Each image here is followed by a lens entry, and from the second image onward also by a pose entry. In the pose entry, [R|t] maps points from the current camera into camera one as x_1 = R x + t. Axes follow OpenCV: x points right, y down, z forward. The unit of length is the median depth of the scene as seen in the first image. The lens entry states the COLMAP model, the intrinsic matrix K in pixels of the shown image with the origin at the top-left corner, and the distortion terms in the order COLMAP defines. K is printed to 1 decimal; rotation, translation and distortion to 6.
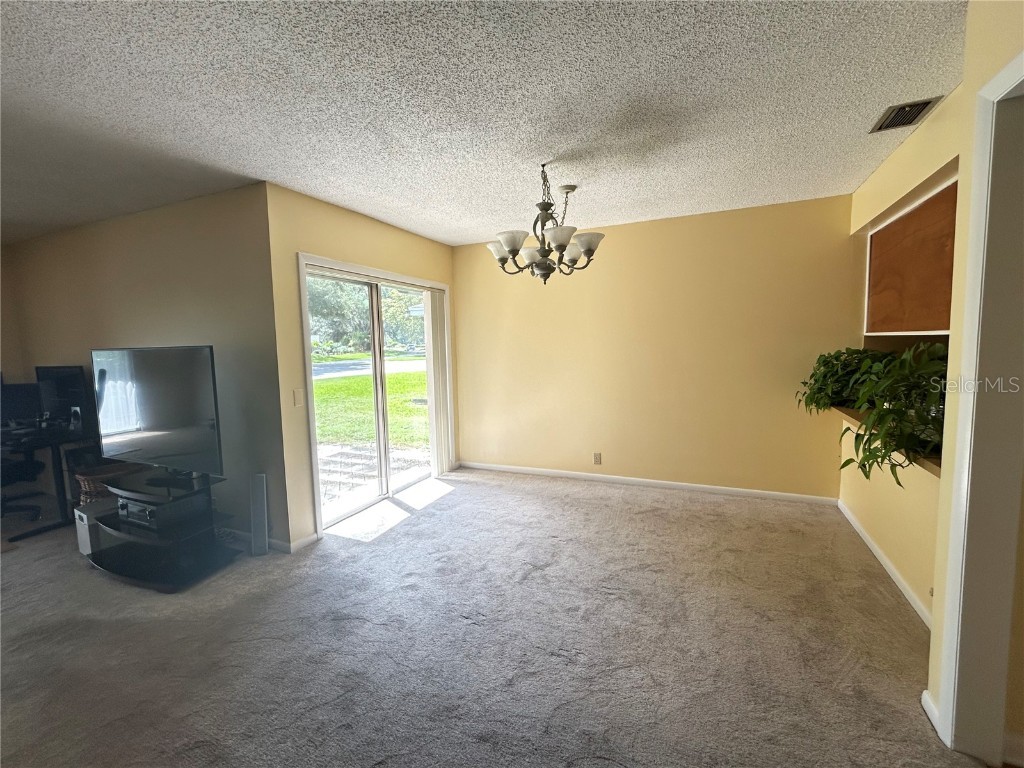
lens RADIAL K [[440.4, 0, 512.0], [0, 440.4, 384.0], [0, 0, 1]] dist [0.000573, 0.000194]
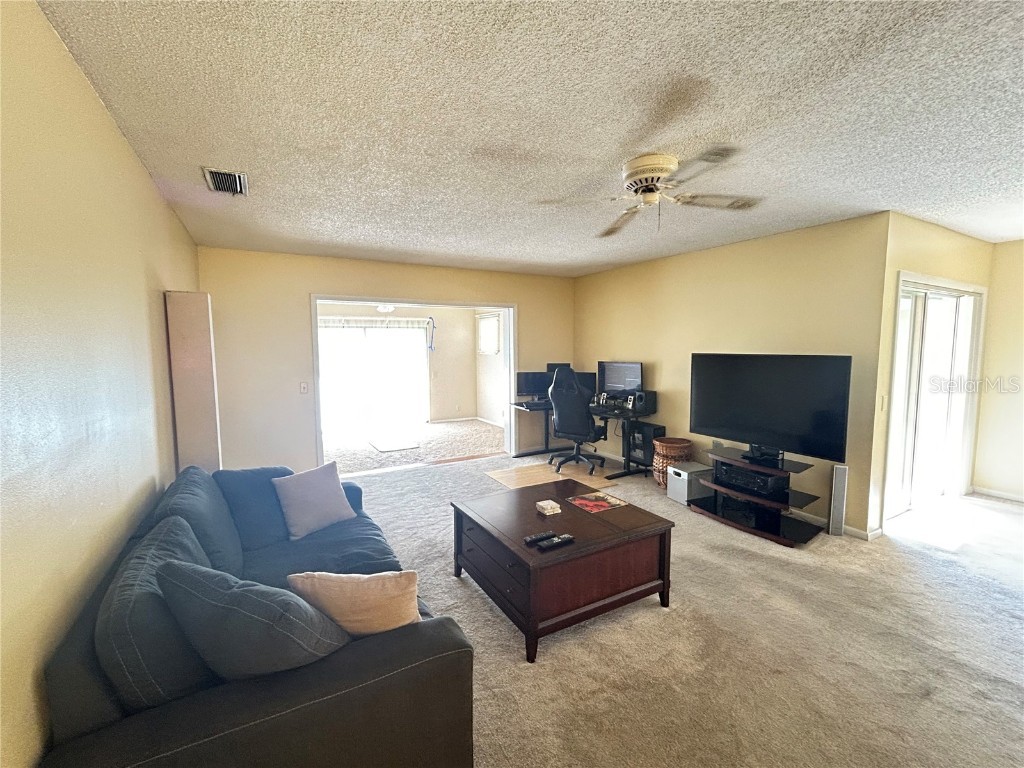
lens RADIAL K [[440.4, 0, 512.0], [0, 440.4, 384.0], [0, 0, 1]] dist [0.000573, 0.000194]
pose [[0.798772, 0.072446, -0.597256, -0.570937], [-0.069125, 0.997201, 0.028511, 0.015859], [0.597650, 0.018512, 0.801544, -0.436867]]
